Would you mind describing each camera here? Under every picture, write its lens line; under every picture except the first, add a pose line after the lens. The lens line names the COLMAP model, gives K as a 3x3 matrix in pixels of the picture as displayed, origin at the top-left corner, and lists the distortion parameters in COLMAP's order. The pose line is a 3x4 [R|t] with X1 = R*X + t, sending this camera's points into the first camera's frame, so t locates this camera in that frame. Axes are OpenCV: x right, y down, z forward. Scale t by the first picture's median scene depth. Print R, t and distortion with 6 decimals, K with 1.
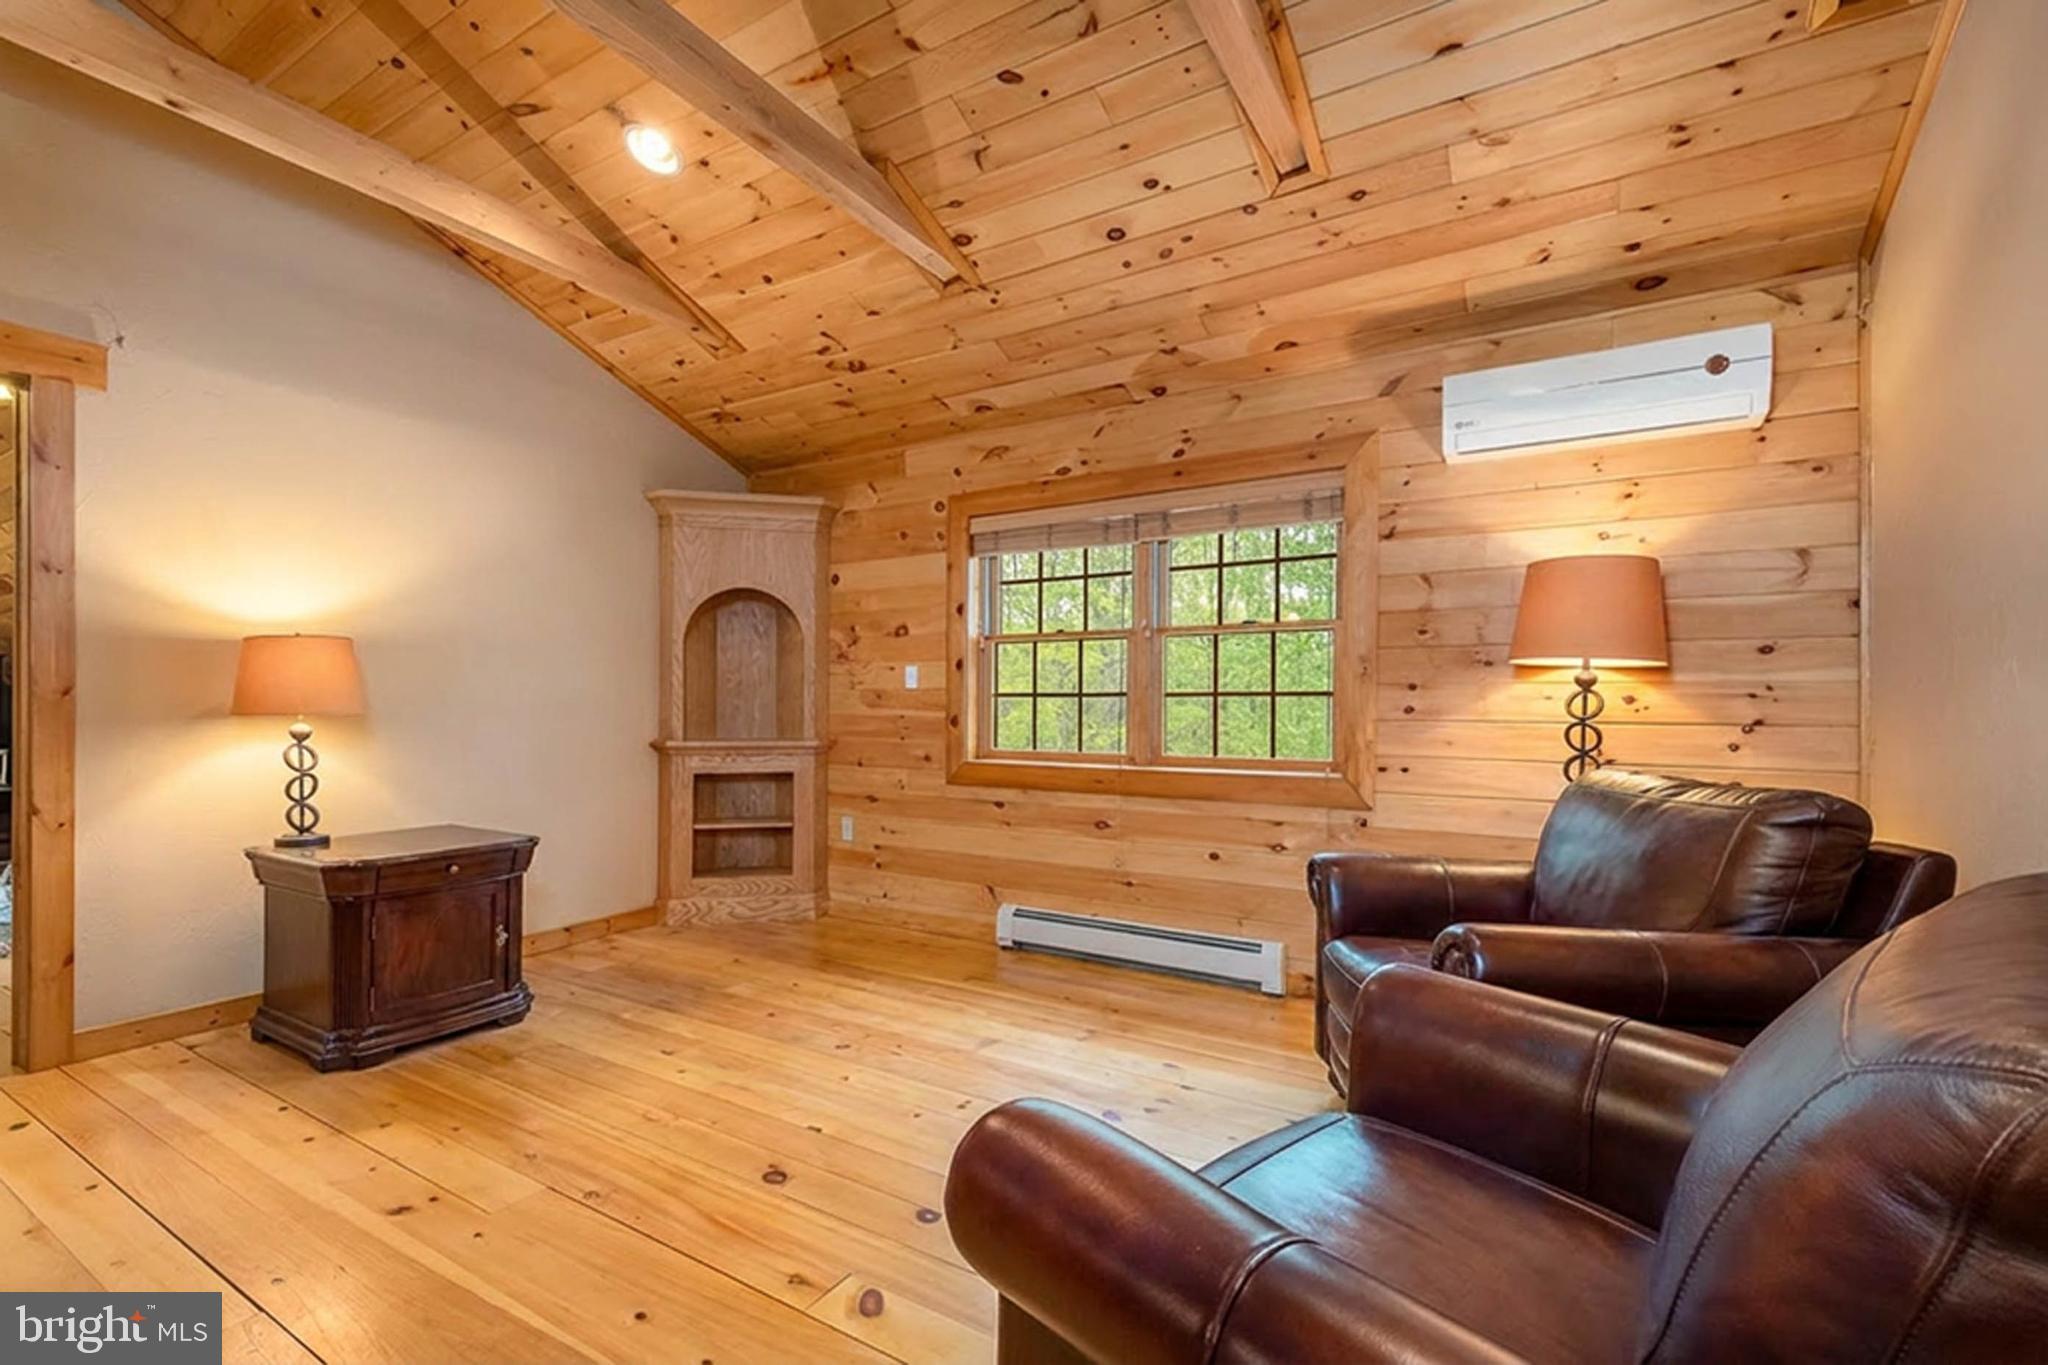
lens RADIAL K [[911.1, 0, 985.4], [0, 911.1, 702.8], [0, 0, 1]] dist [0.013845, 0.000514]
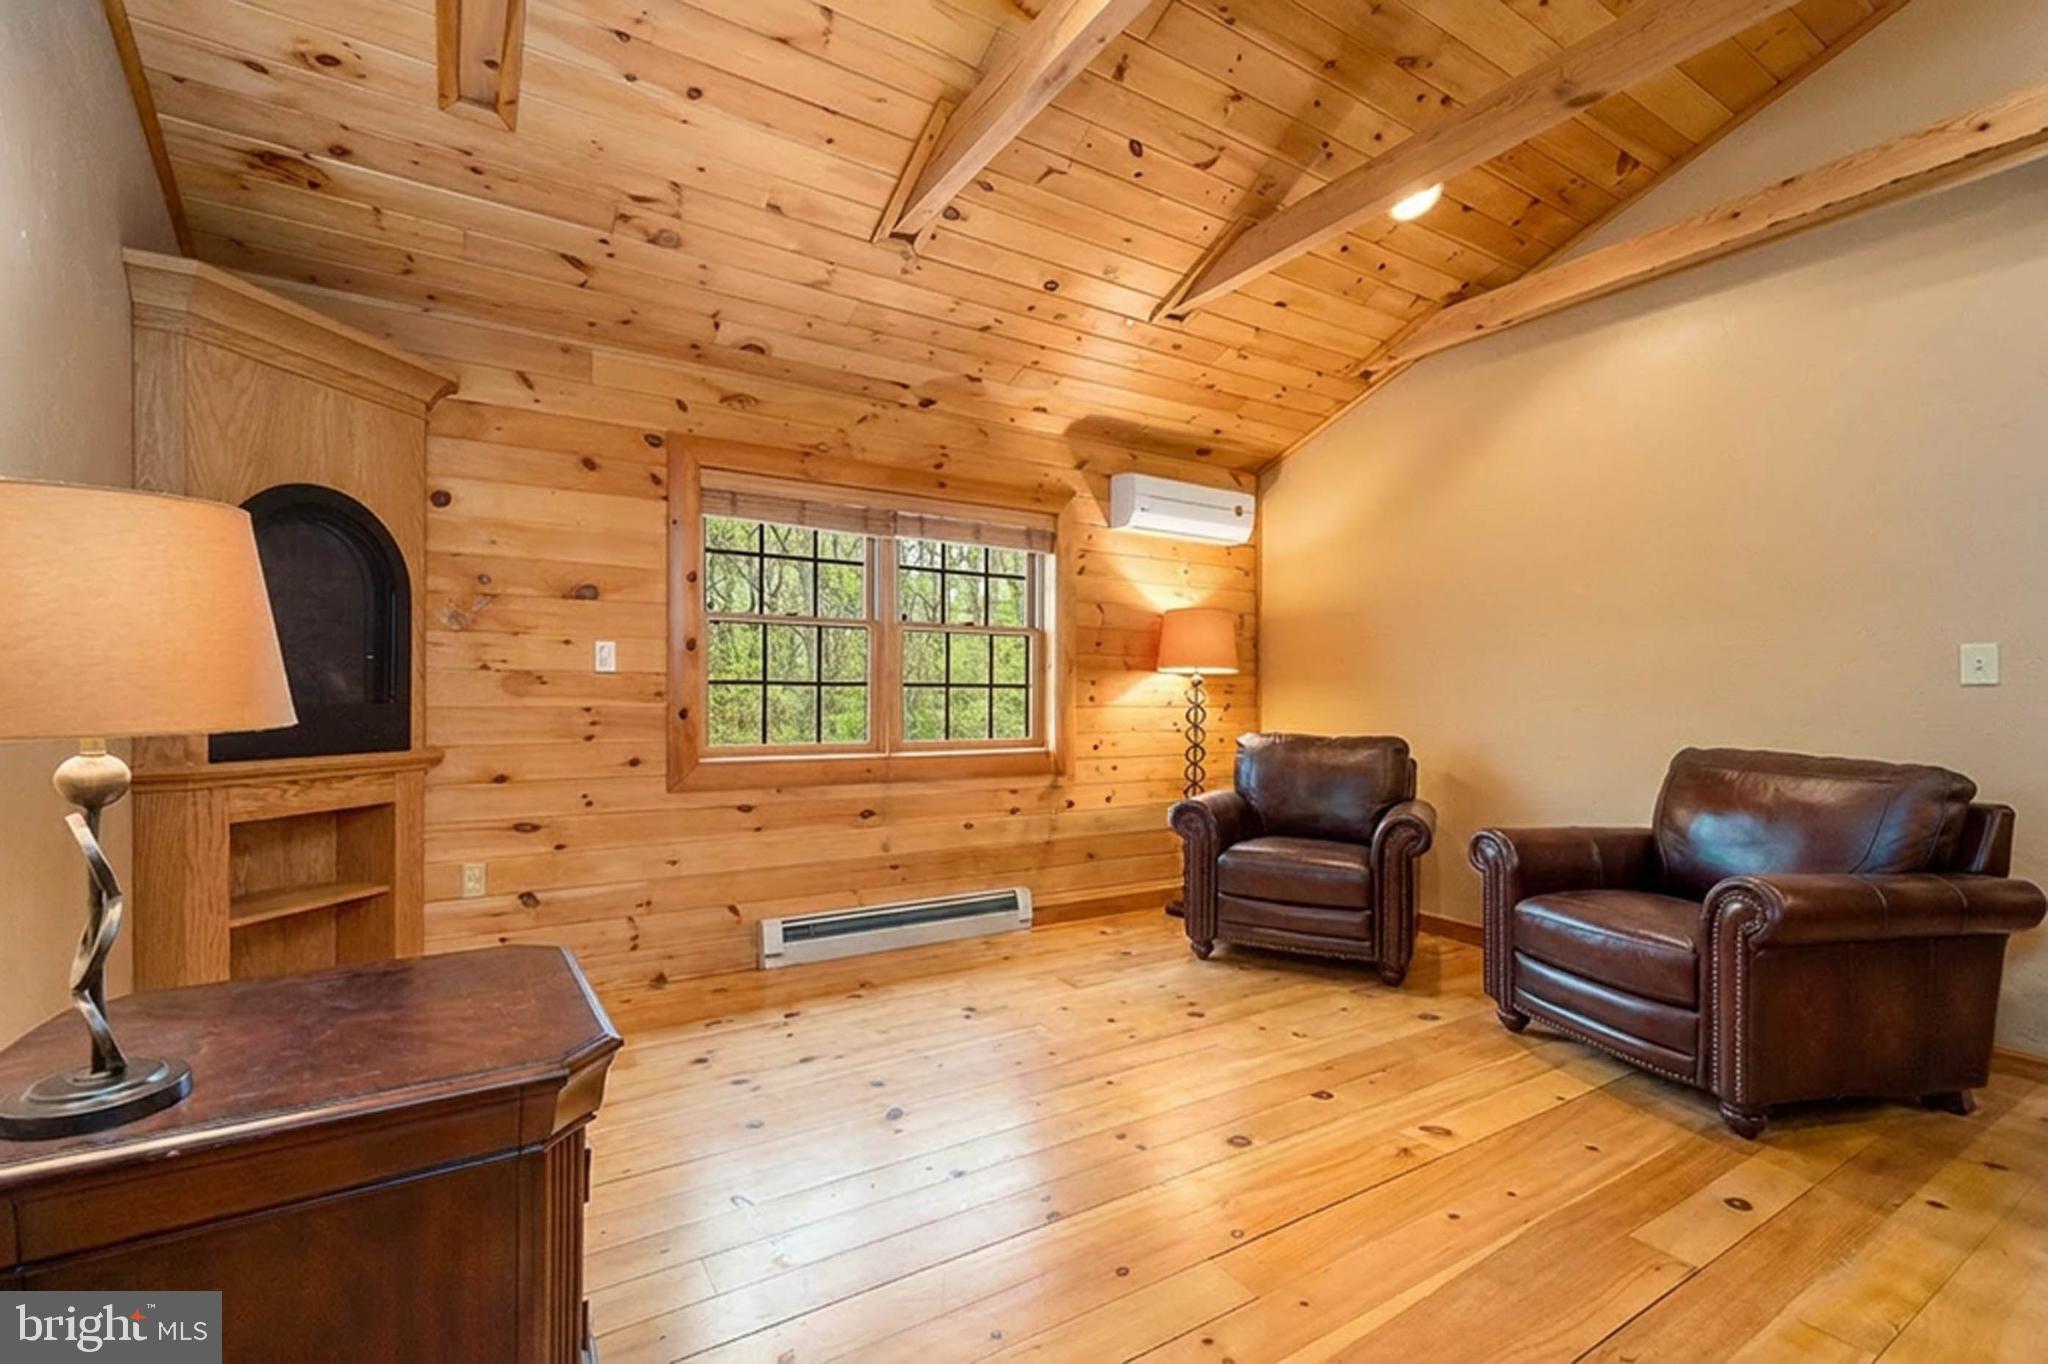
lens RADIAL K [[911.1, 0, 1020.9], [0, 911.1, 693.4], [0, 0, 1]] dist [0.013845, 0.000514]
pose [[0.421077, 0.002477, 0.907021, -0.723133], [-0.008264, 0.999965, 0.001105, -0.000915], [-0.906987, -0.007961, 0.421083, 0.435130]]
